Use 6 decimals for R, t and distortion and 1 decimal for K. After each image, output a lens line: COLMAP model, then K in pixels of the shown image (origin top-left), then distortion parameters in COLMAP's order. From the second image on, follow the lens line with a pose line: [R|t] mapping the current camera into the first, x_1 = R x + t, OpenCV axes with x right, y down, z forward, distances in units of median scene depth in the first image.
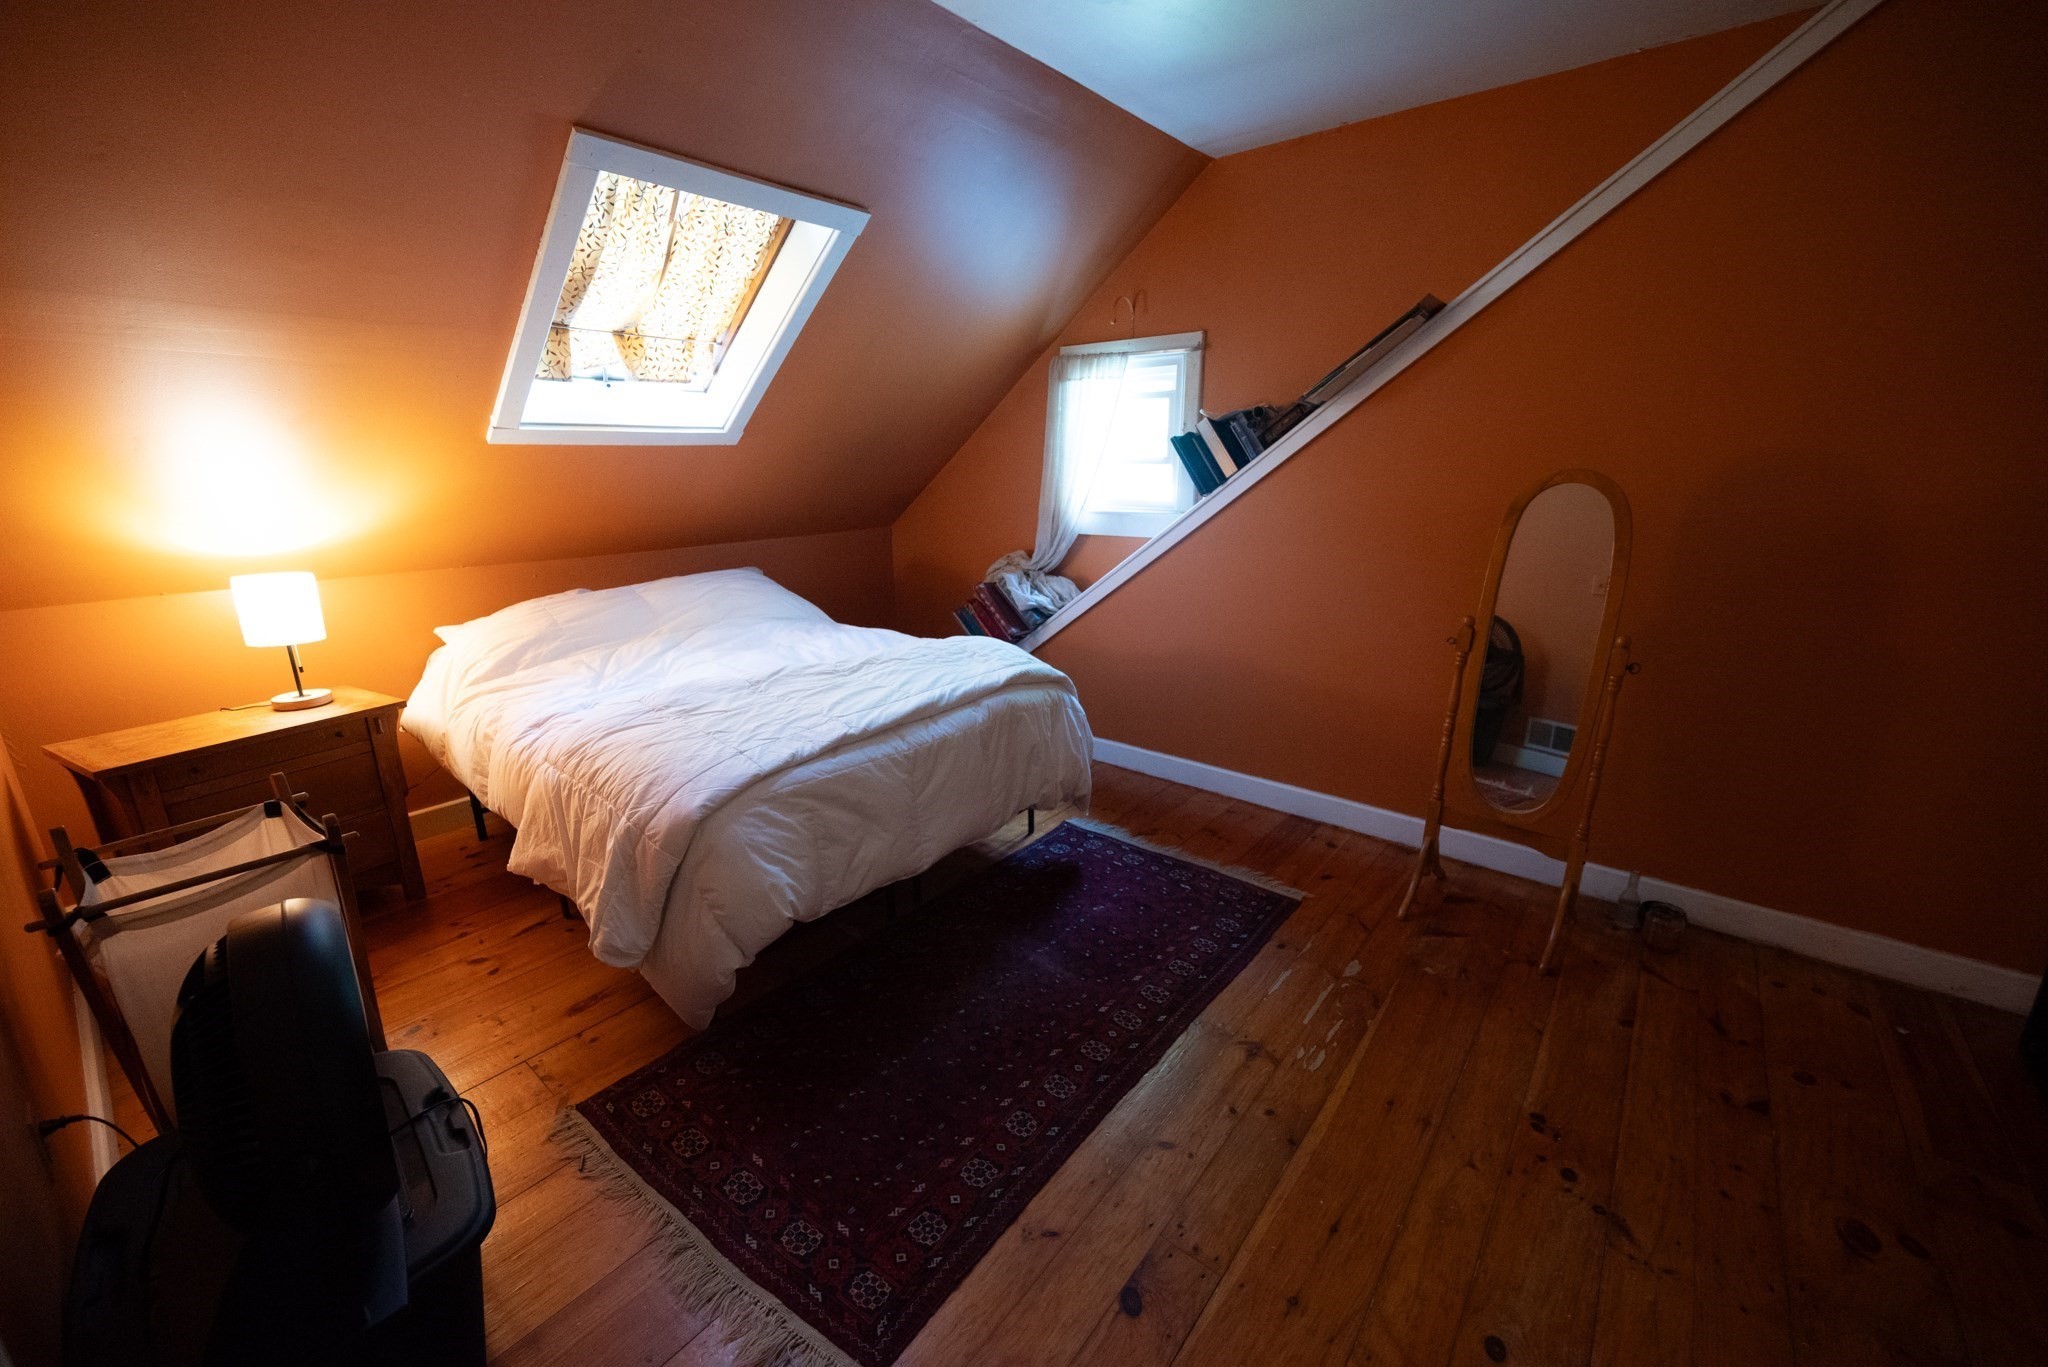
lens RADIAL K [[825.2, 0, 1031.8], [0, 825.2, 686.8], [0, 0, 1]] dist [-0.002805, -0.000319]
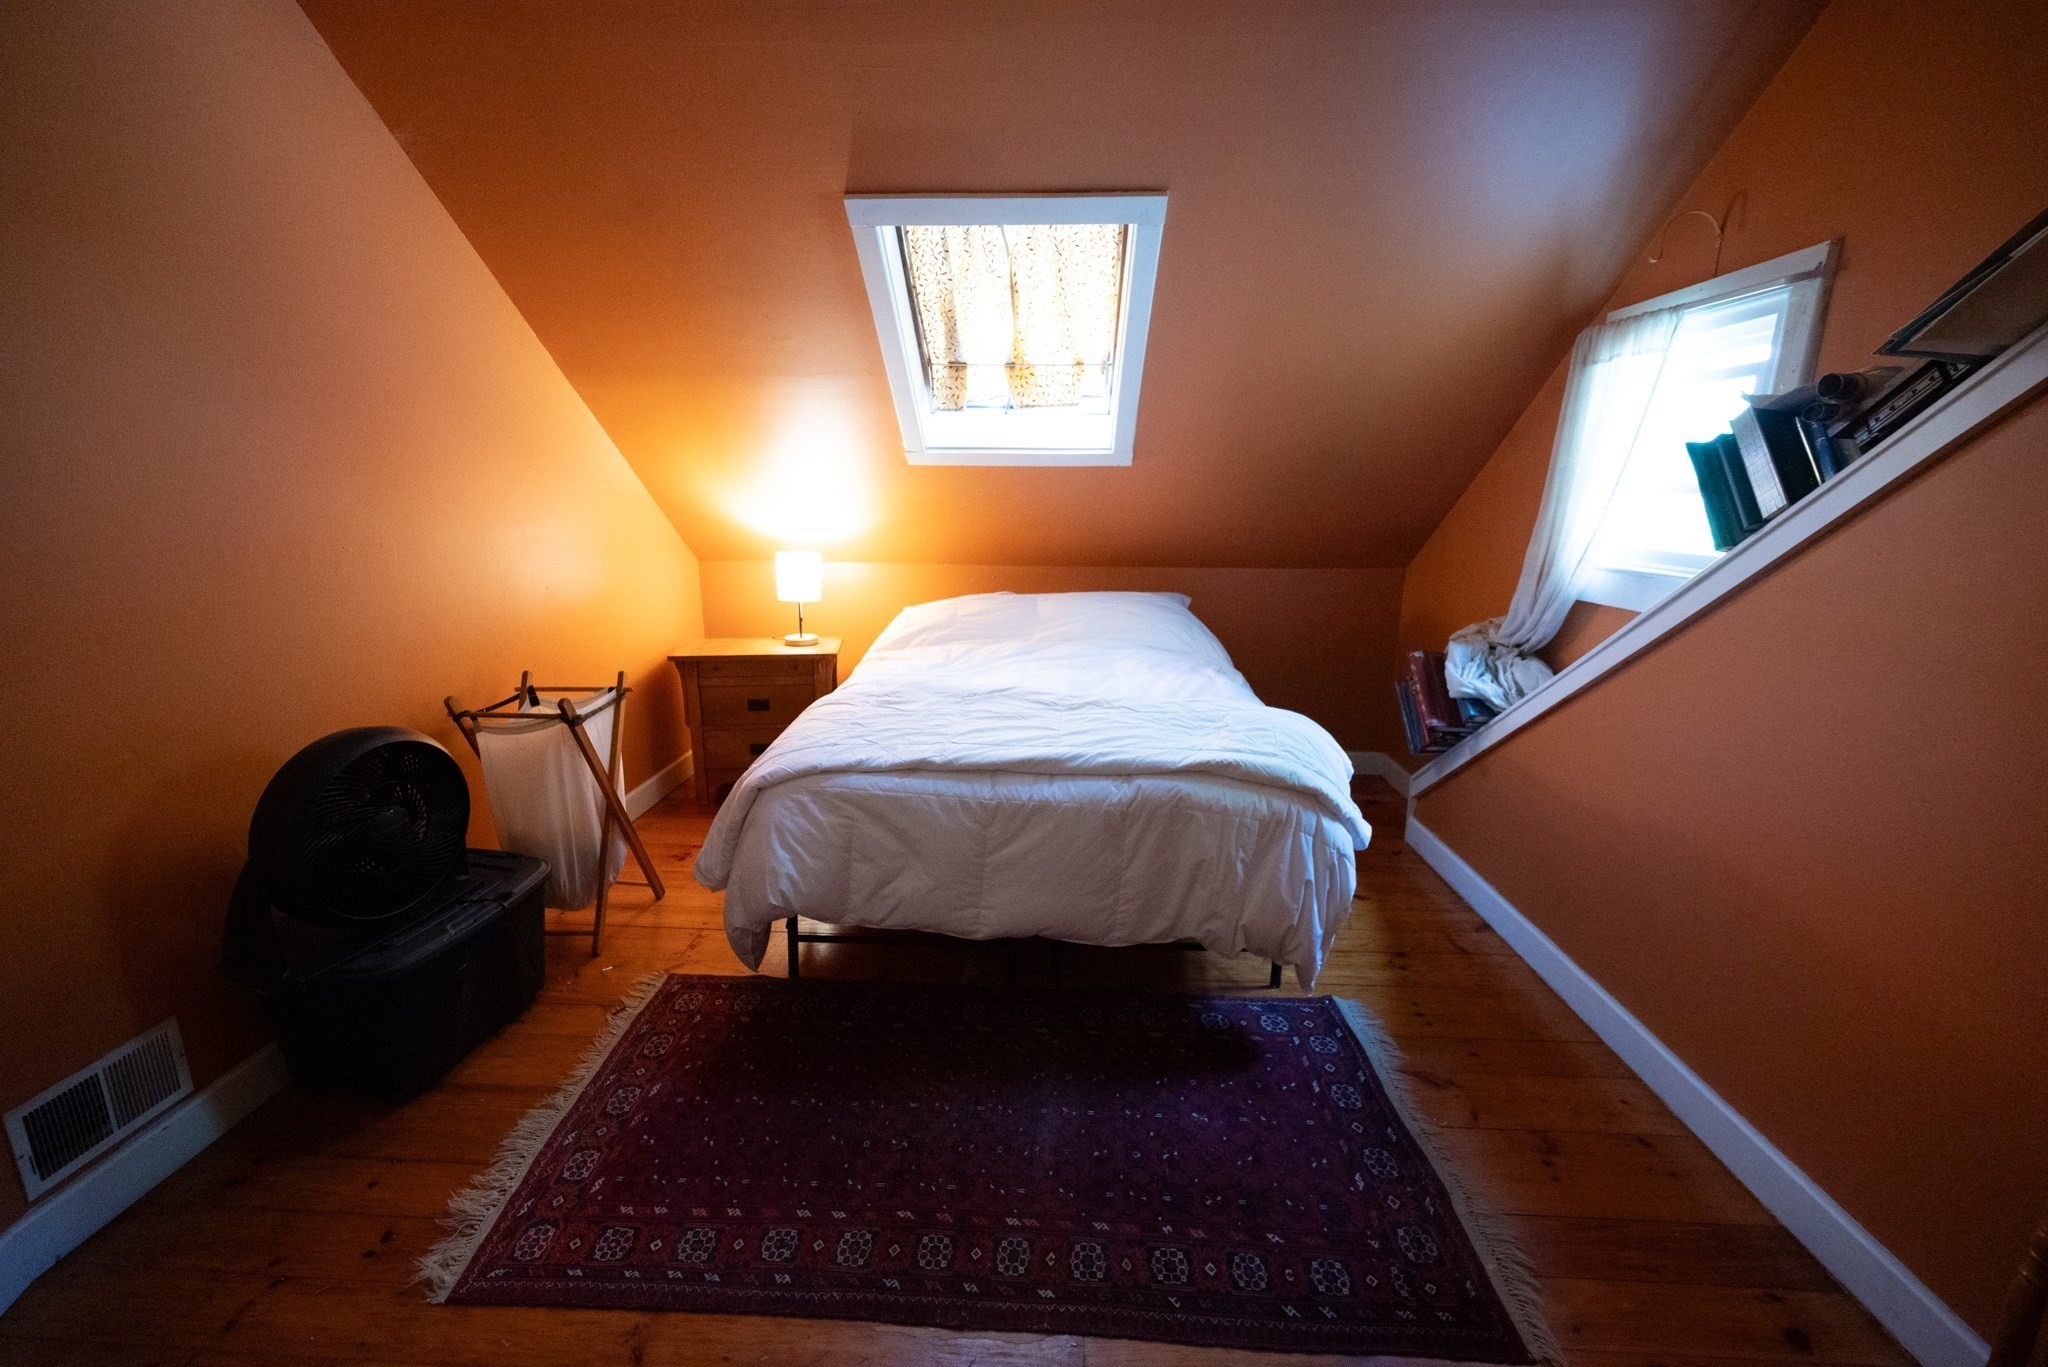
lens RADIAL K [[825.2, 0, 1027.2], [0, 825.2, 677.3], [0, 0, 1]] dist [-0.002805, -0.000319]
pose [[0.575322, 0.192043, -0.795062, 0.462423], [-0.232210, 0.970399, 0.066362, -0.099256], [0.784272, 0.146442, 0.602886, 0.403155]]
